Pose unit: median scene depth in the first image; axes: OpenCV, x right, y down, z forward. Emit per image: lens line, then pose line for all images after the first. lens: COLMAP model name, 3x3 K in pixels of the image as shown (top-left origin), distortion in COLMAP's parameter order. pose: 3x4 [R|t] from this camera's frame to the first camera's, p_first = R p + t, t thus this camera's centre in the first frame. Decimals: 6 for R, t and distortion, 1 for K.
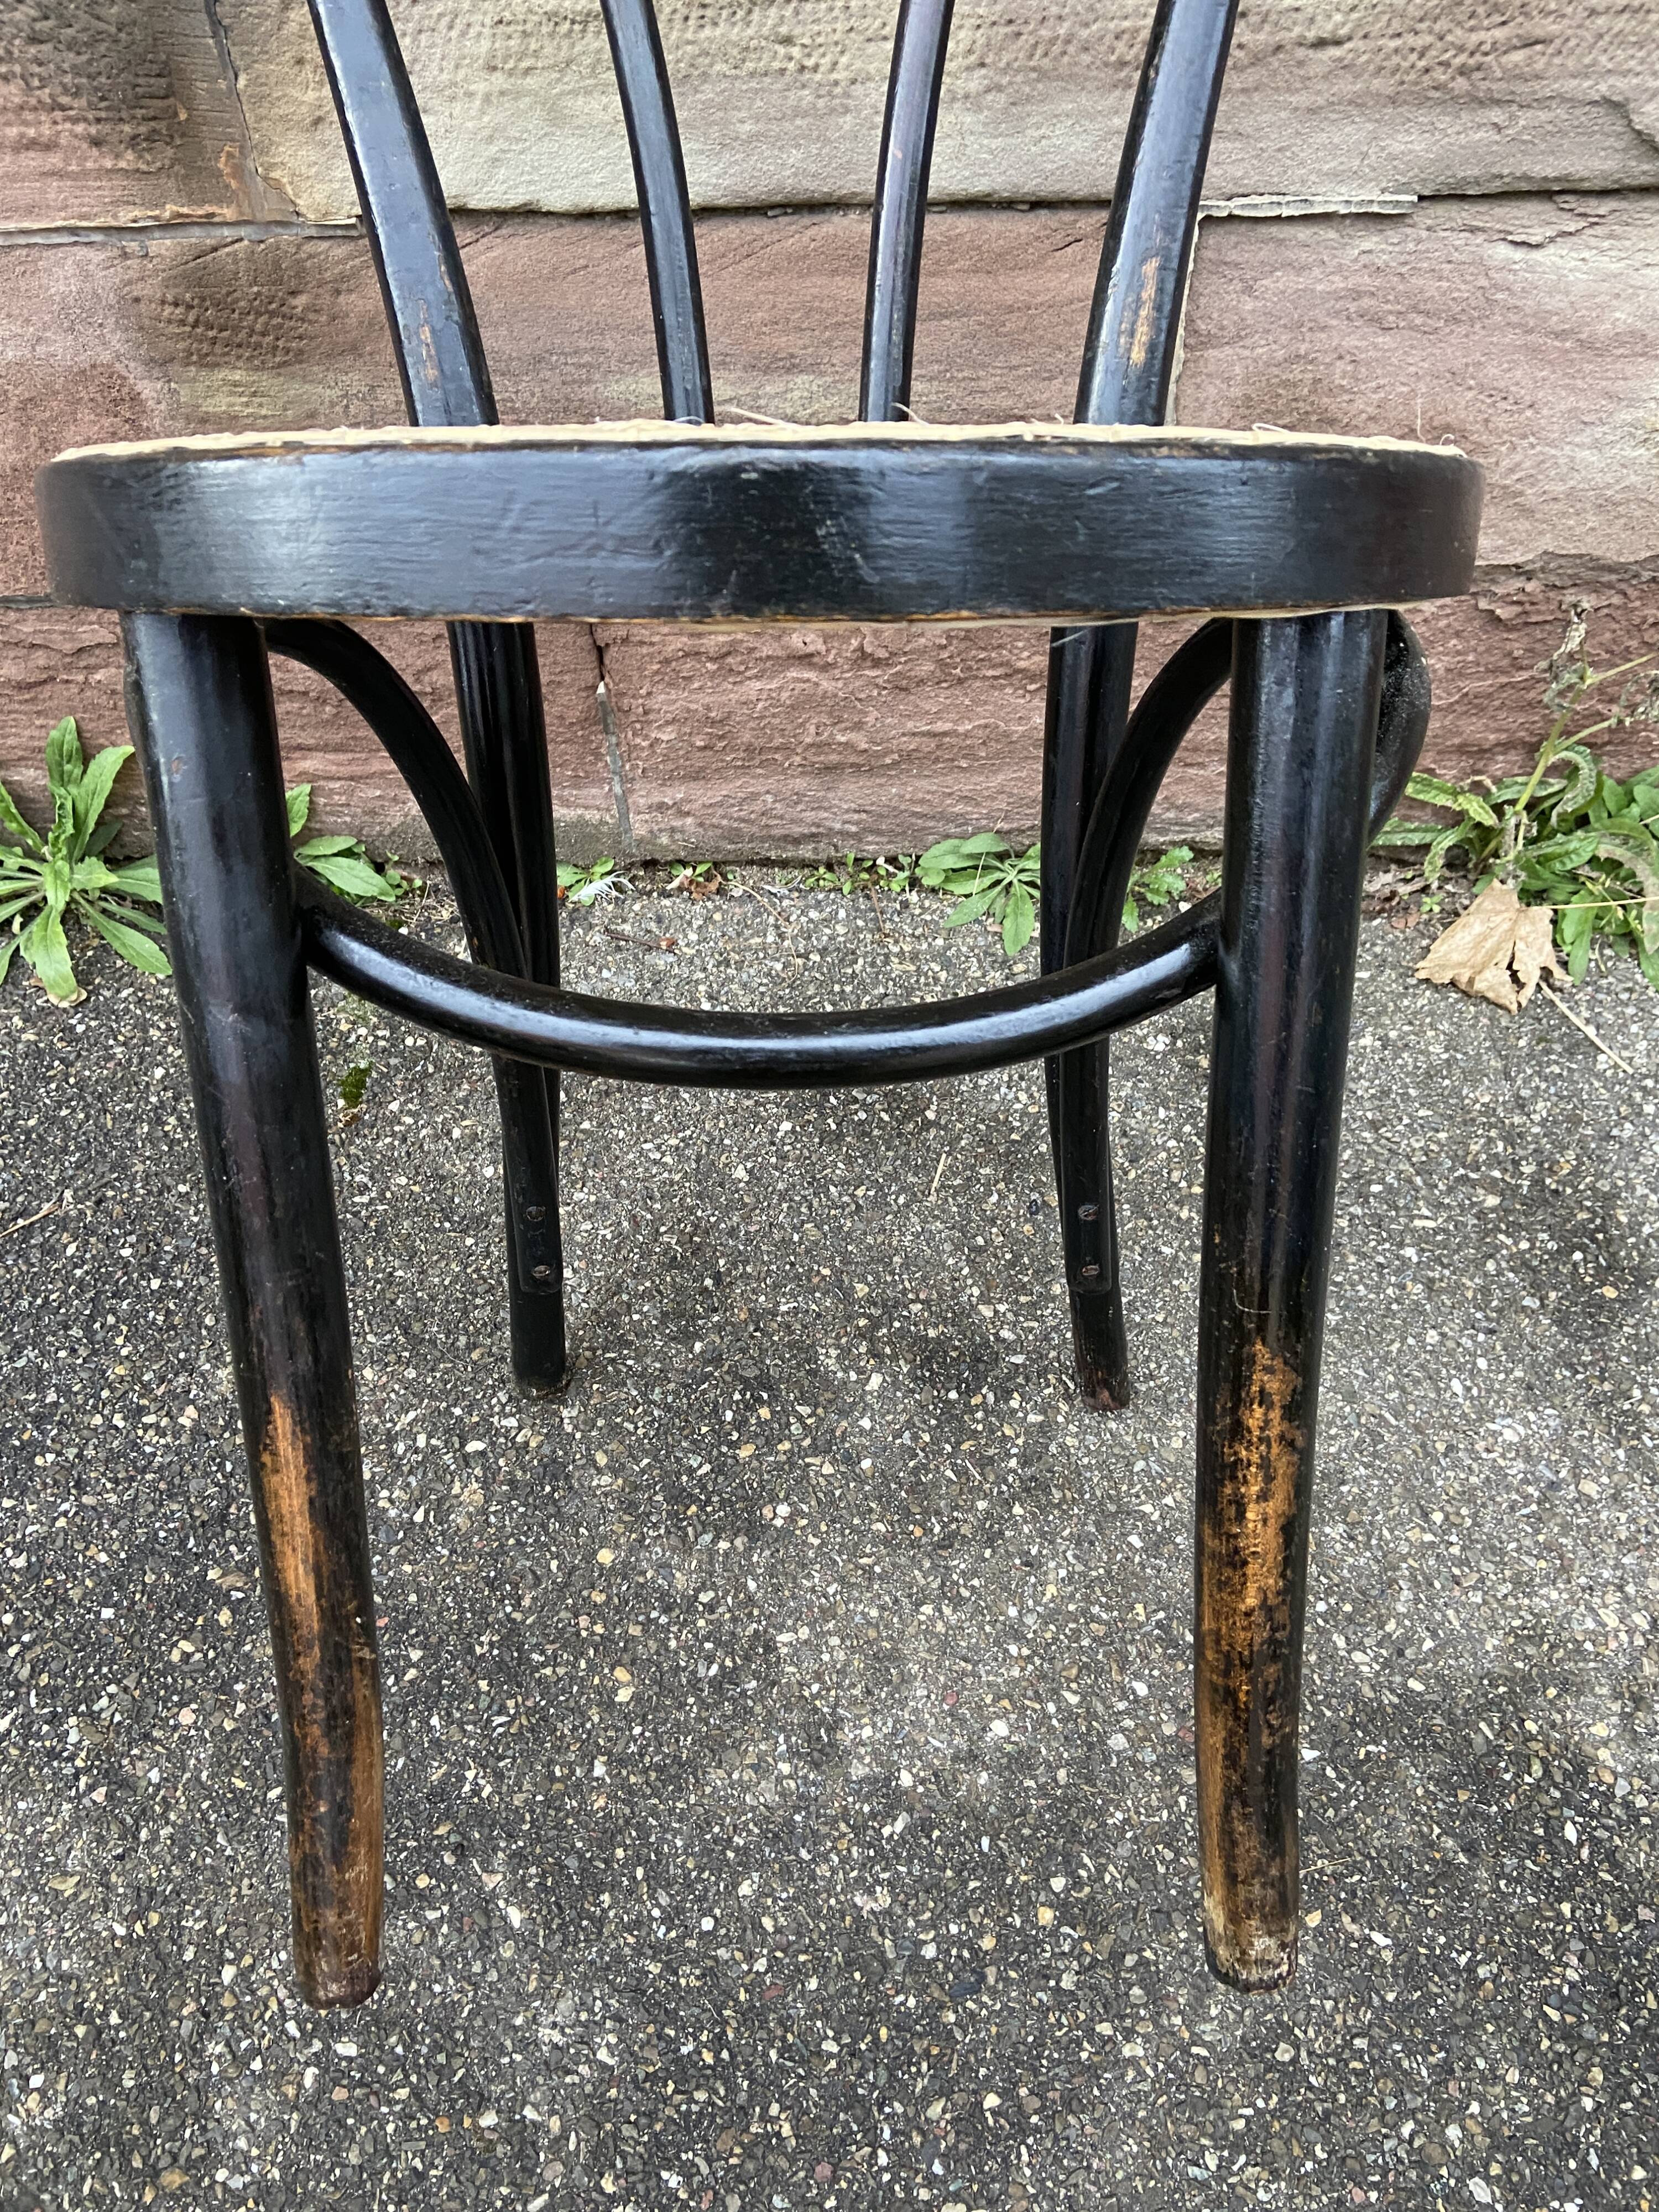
lens RADIAL K [[1671.7, 0, 832.8], [0, 1671.7, 1123.7], [0, 0, 1]] dist [0.129609, -0.170897]
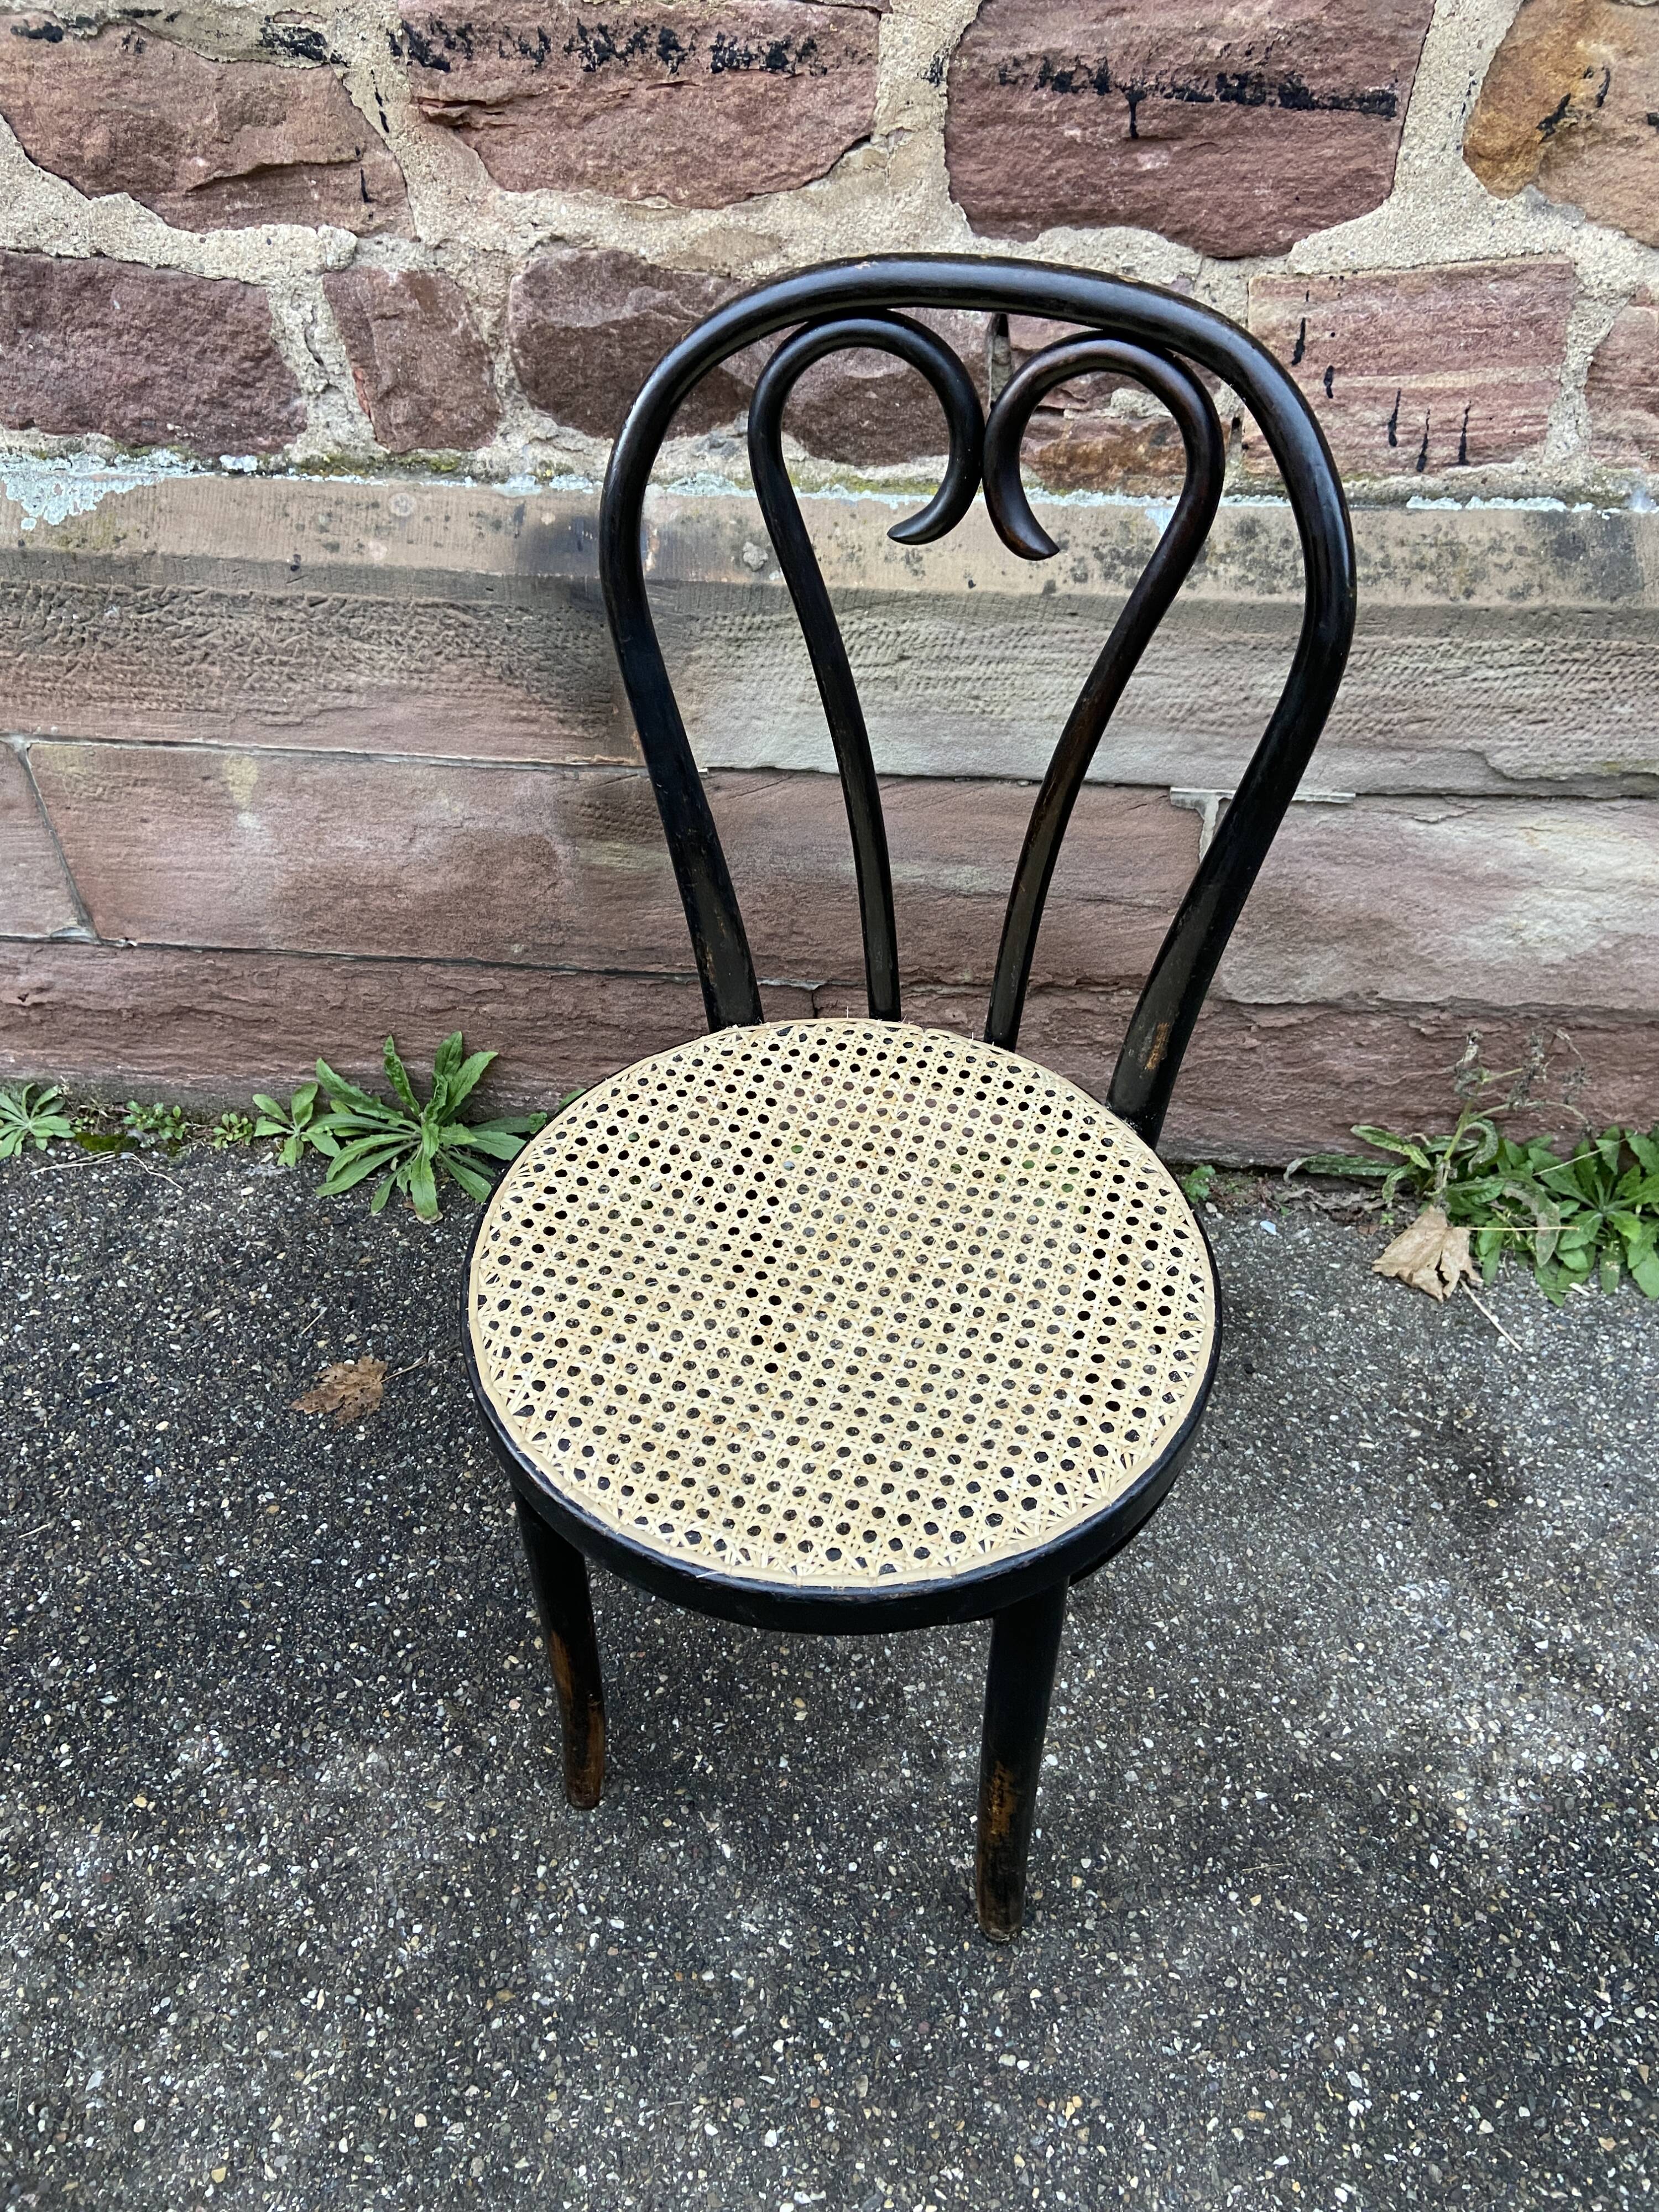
lens RADIAL K [[1668.2, 0, 833.6], [0, 1668.2, 1085.1], [0, 0, 1]] dist [0.134801, -0.178630]
pose [[0.996635, 0.066170, -0.048373, -0.057743], [-0.073093, 0.984539, -0.159186, 0.023762], [0.037092, 0.162186, 0.986063, -0.555277]]
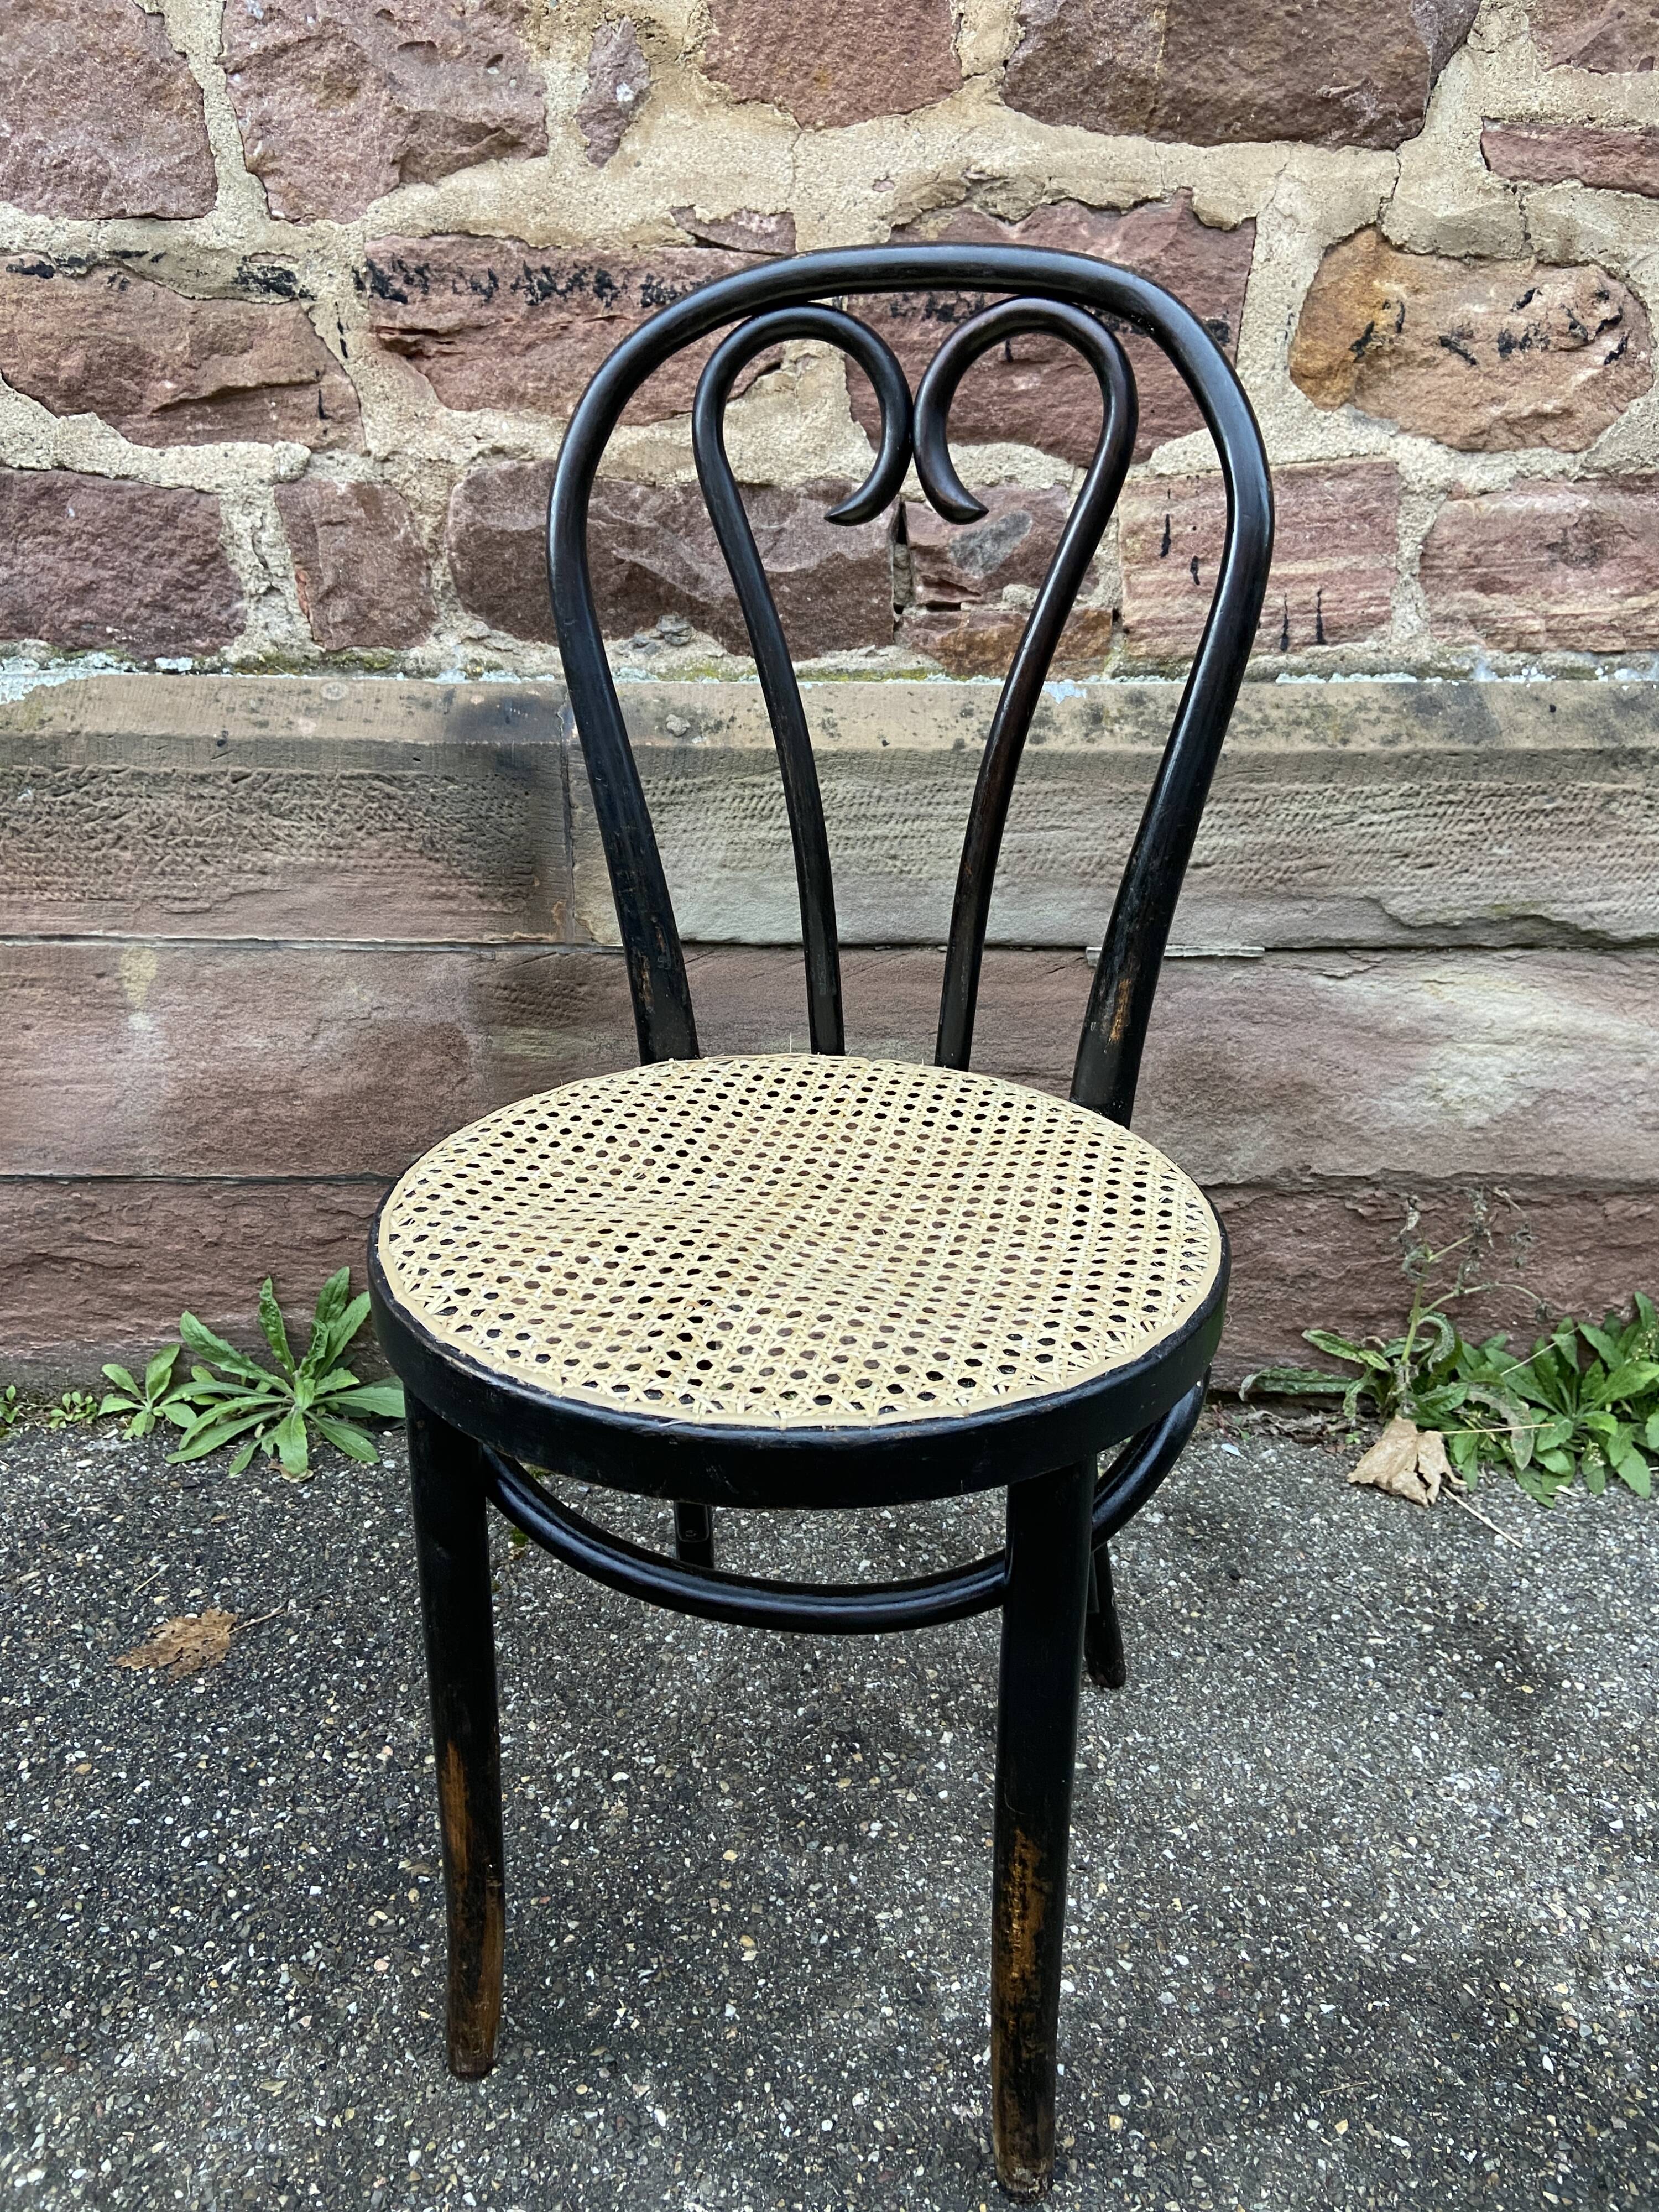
lens RADIAL K [[1664.9, 0, 845.1], [0, 1664.9, 1081.3], [0, 0, 1]] dist [0.134514, -0.178743]
pose [[0.999402, 0.029476, 0.018080, -0.094214], [-0.016180, 0.860703, -0.508849, 0.408879], [-0.030560, 0.508253, 0.860666, -0.333367]]
